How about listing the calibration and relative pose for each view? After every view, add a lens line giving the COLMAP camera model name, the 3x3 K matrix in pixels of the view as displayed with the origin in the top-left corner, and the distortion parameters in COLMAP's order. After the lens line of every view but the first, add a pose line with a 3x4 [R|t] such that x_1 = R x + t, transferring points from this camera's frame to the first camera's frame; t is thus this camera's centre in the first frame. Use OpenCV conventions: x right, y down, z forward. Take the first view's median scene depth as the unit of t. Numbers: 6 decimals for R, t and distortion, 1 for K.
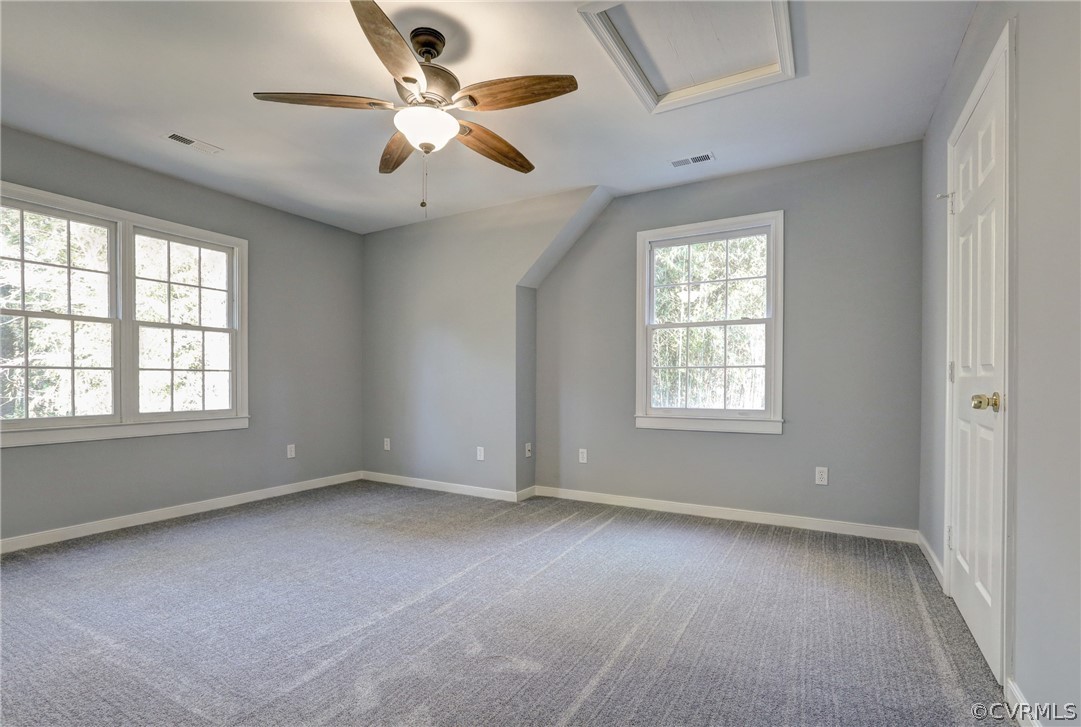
lens RADIAL K [[495.3, 0, 542.3], [0, 495.3, 378.3], [0, 0, 1]] dist [-0.053601, 0.029350]
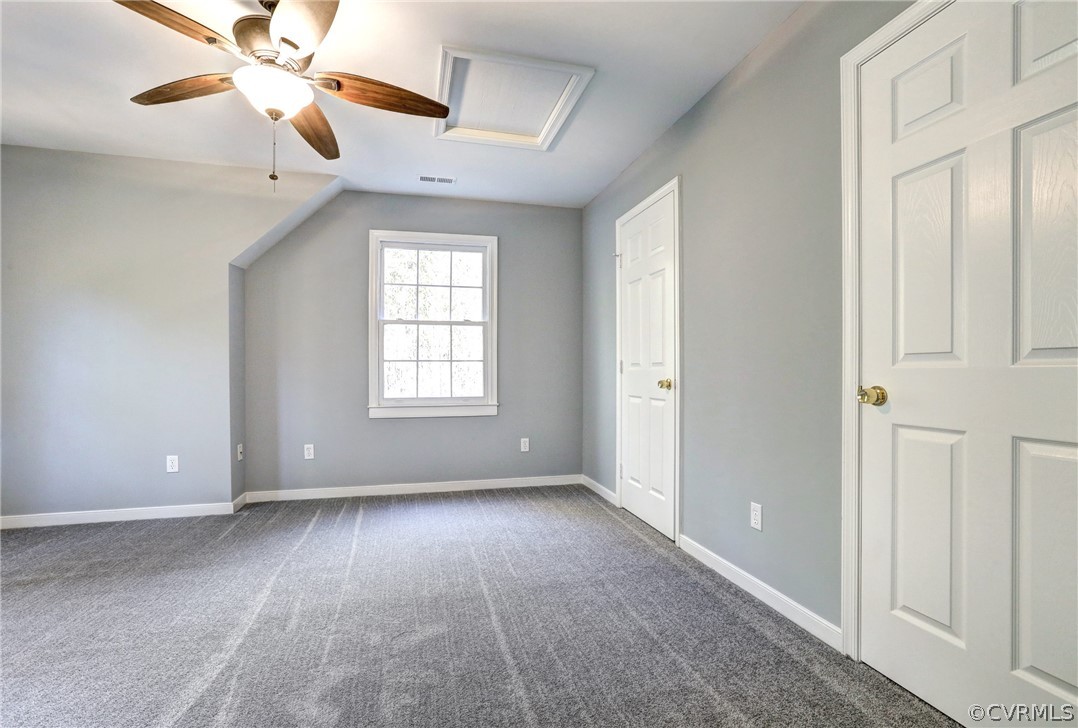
lens RADIAL K [[495.3, 0, 539.0], [0, 495.3, 364.0], [0, 0, 1]] dist [-0.050488, 0.030412]
pose [[0.713925, 0.009218, 0.700161, -0.336125], [-0.000313, 0.999917, -0.012844, -0.000622], [-0.700222, 0.008951, 0.713869, 0.017807]]
